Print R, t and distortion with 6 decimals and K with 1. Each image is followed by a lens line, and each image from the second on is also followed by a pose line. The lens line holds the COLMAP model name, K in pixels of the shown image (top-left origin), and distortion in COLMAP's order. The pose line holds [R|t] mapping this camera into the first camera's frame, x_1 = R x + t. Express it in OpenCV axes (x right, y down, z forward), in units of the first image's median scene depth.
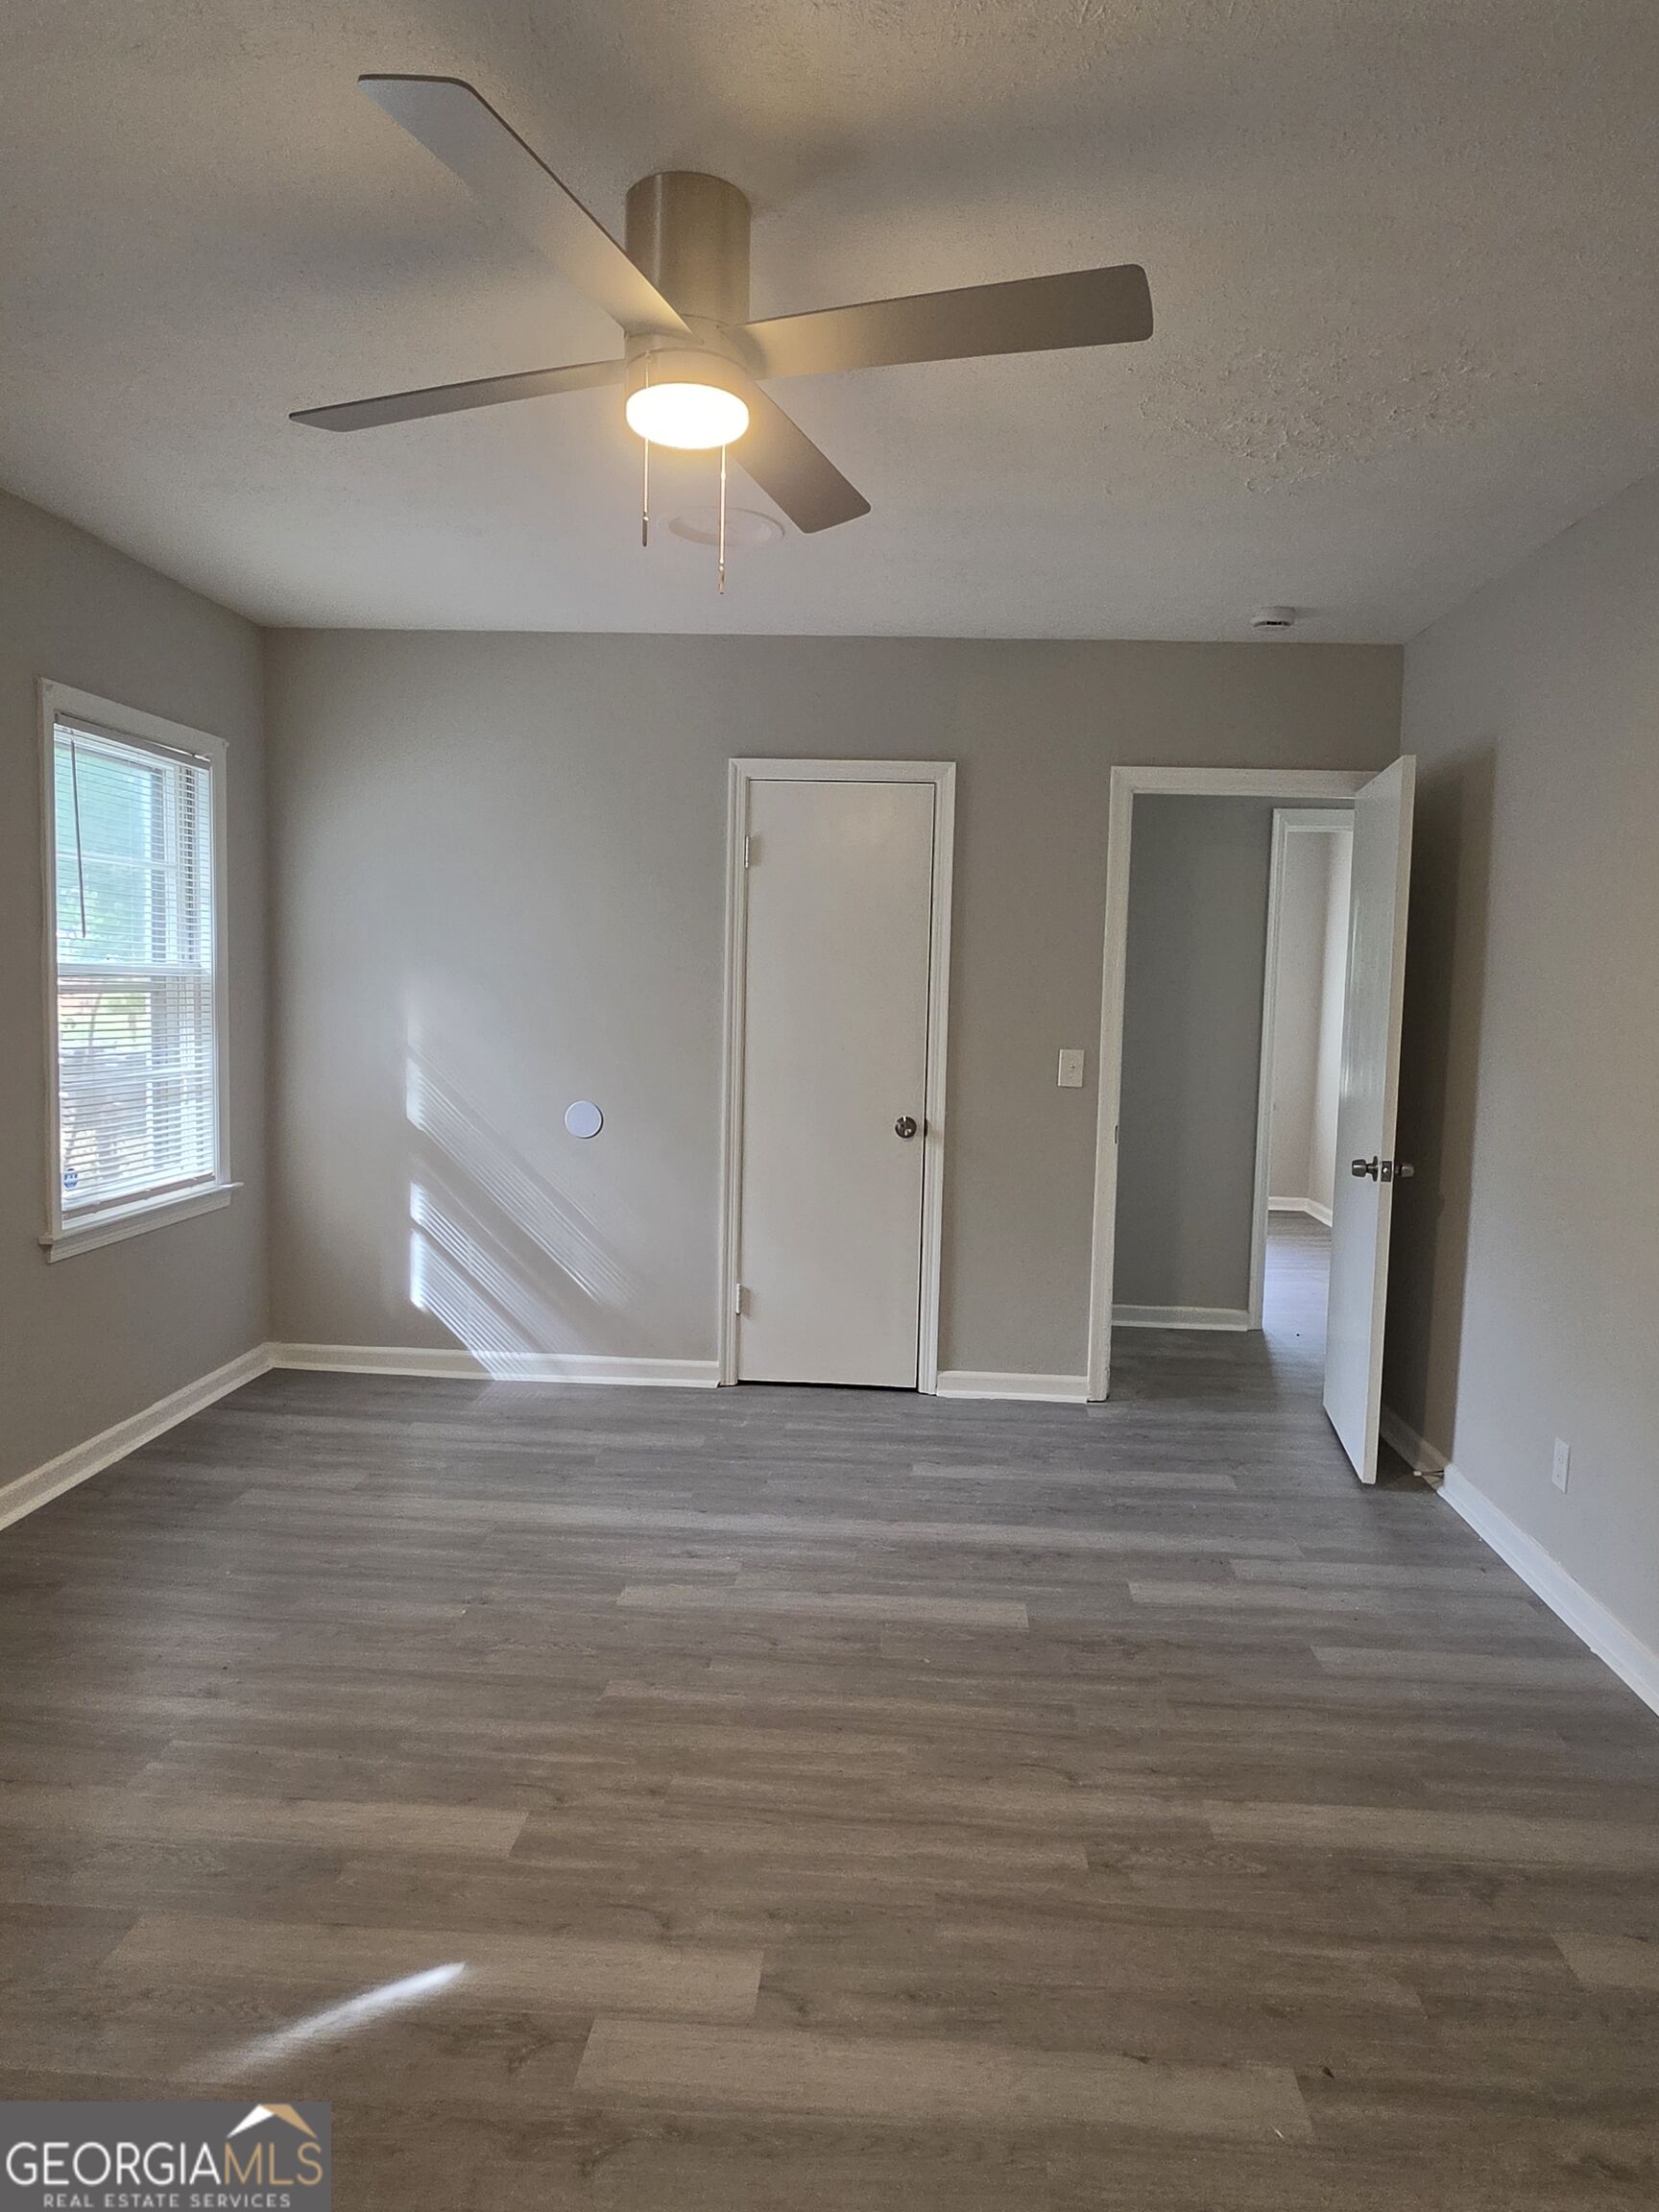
lens RADIAL K [[1429.4, 0, 828.8], [0, 1429.4, 1106.8], [0, 0, 1]] dist [-0.000649, -0.000476]
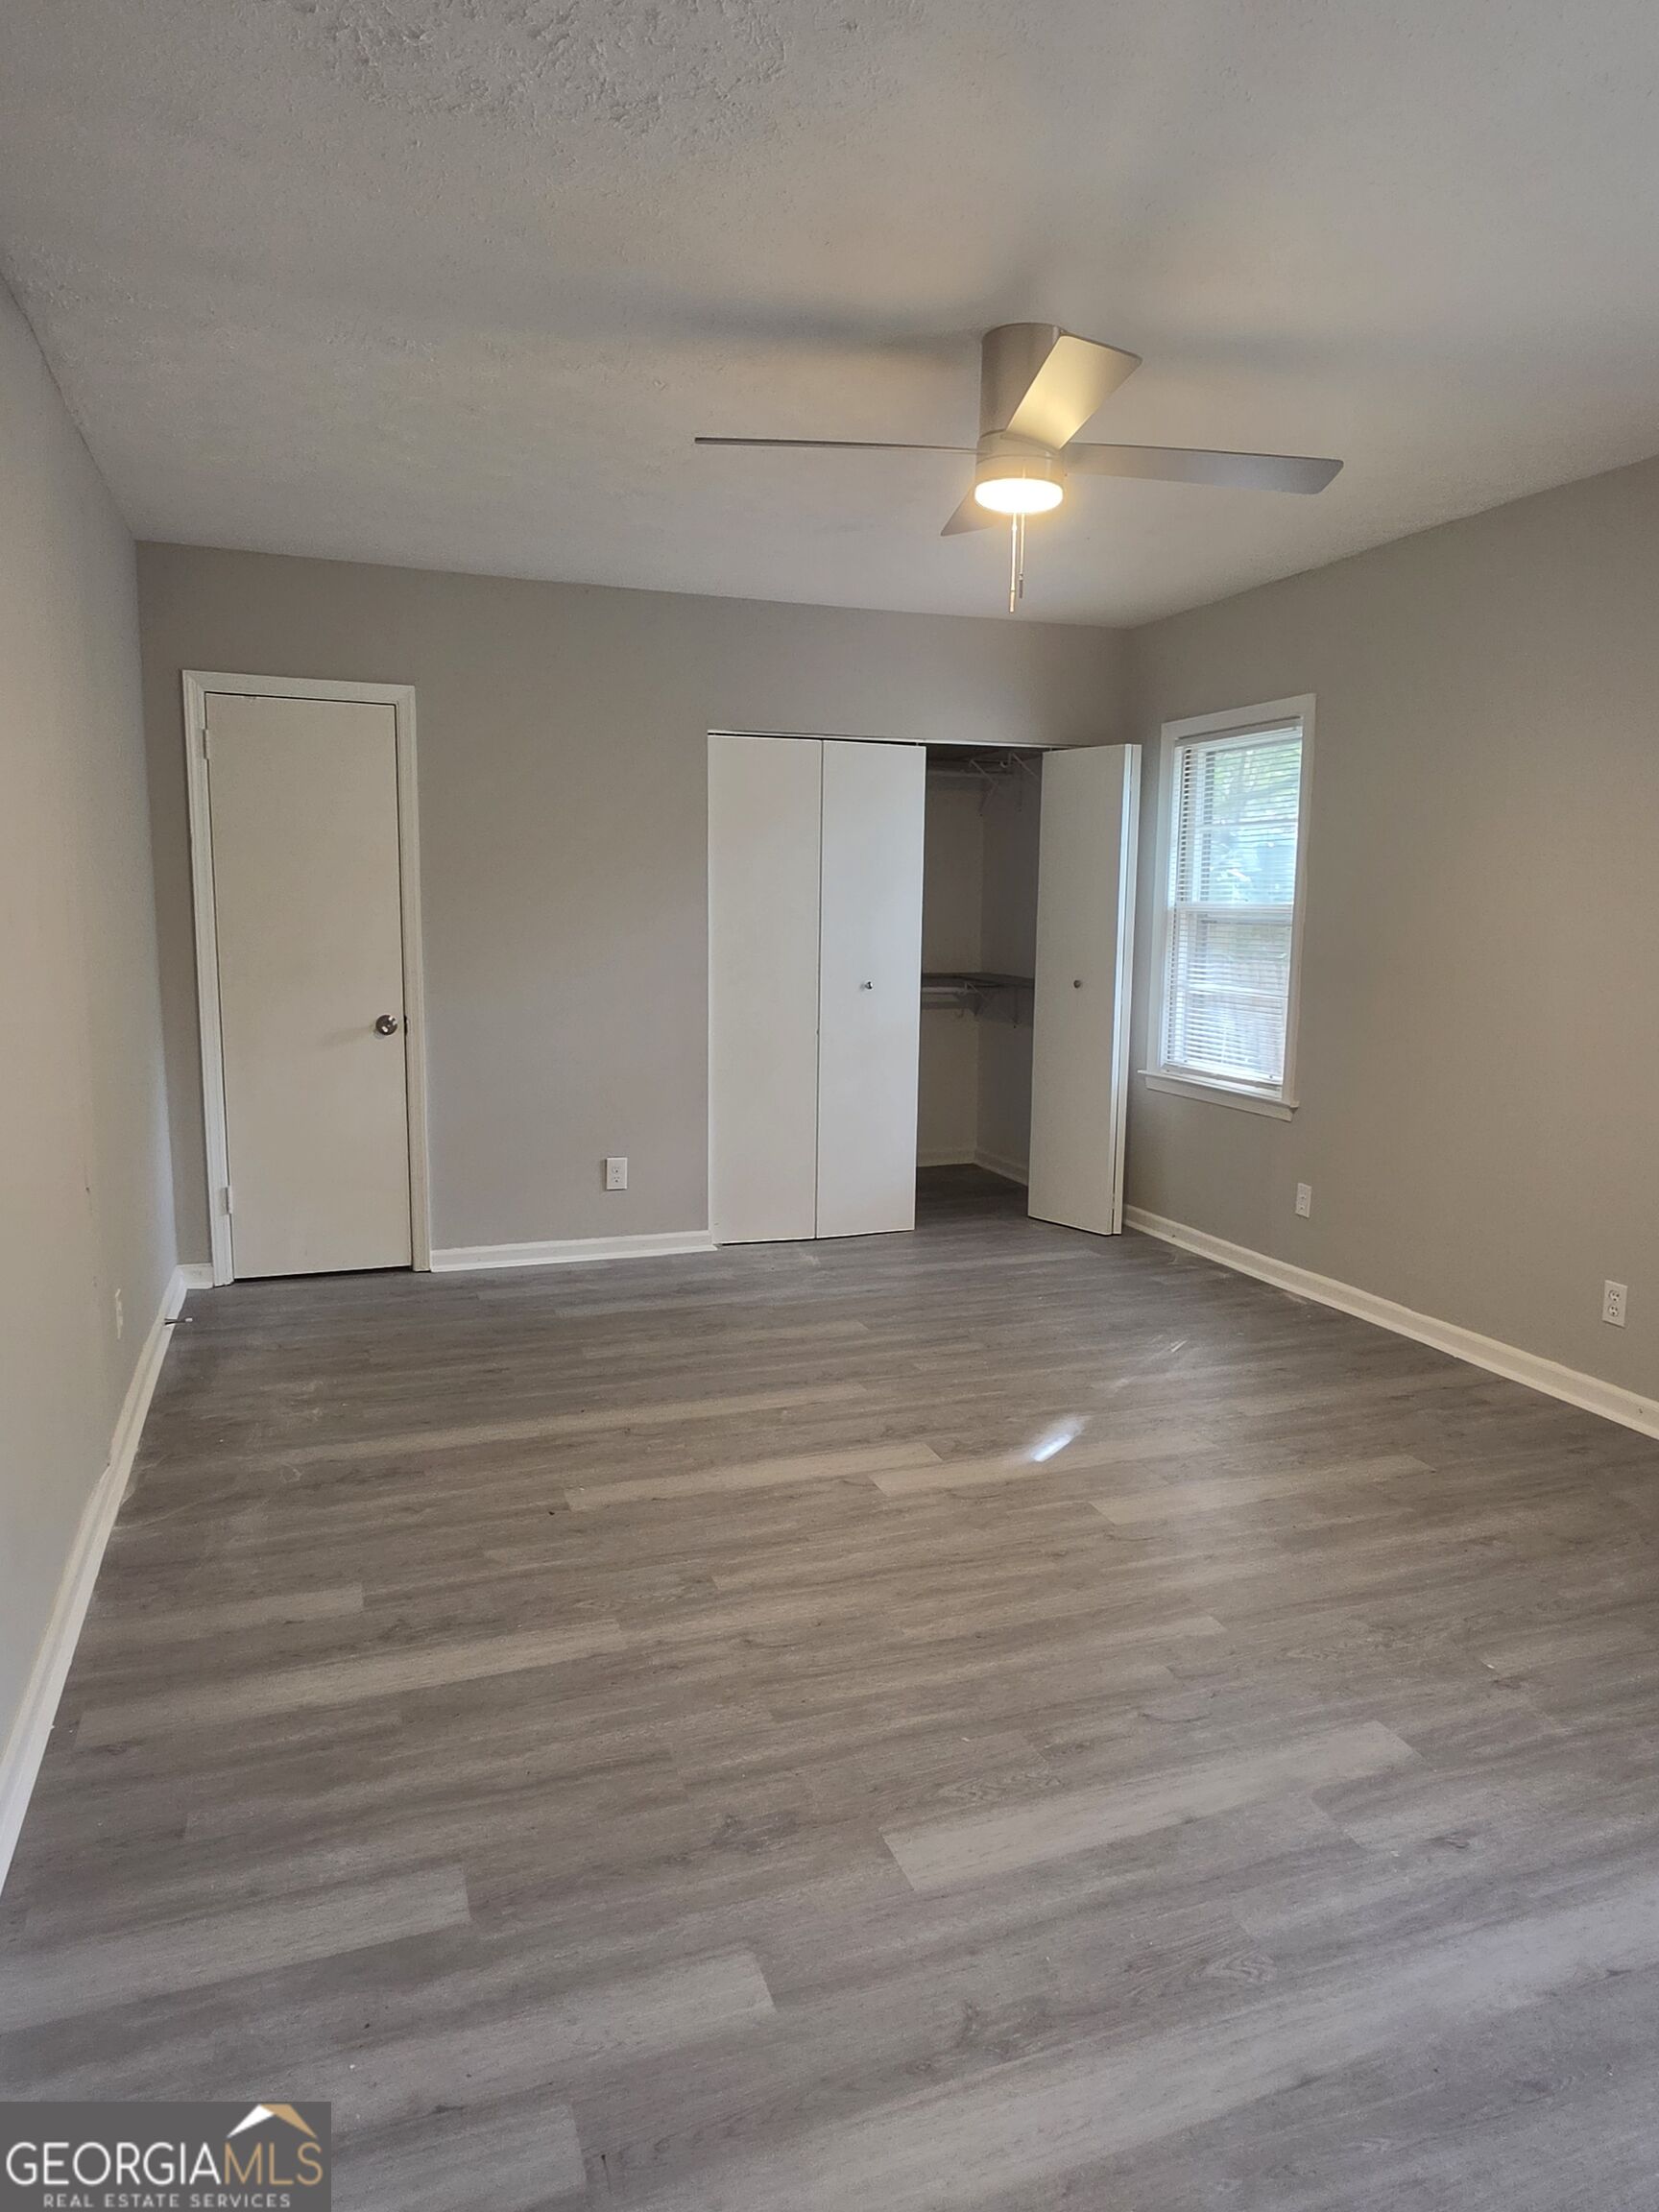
lens RADIAL K [[1429.4, 0, 829.3], [0, 1429.4, 1110.6], [0, 0, 1]] dist [-0.000649, -0.000476]
pose [[-0.916106, 0.026473, -0.400061, 0.519555], [-0.068613, 0.972747, 0.221487, -0.149545], [0.395022, 0.230355, -0.889322, 1.845119]]
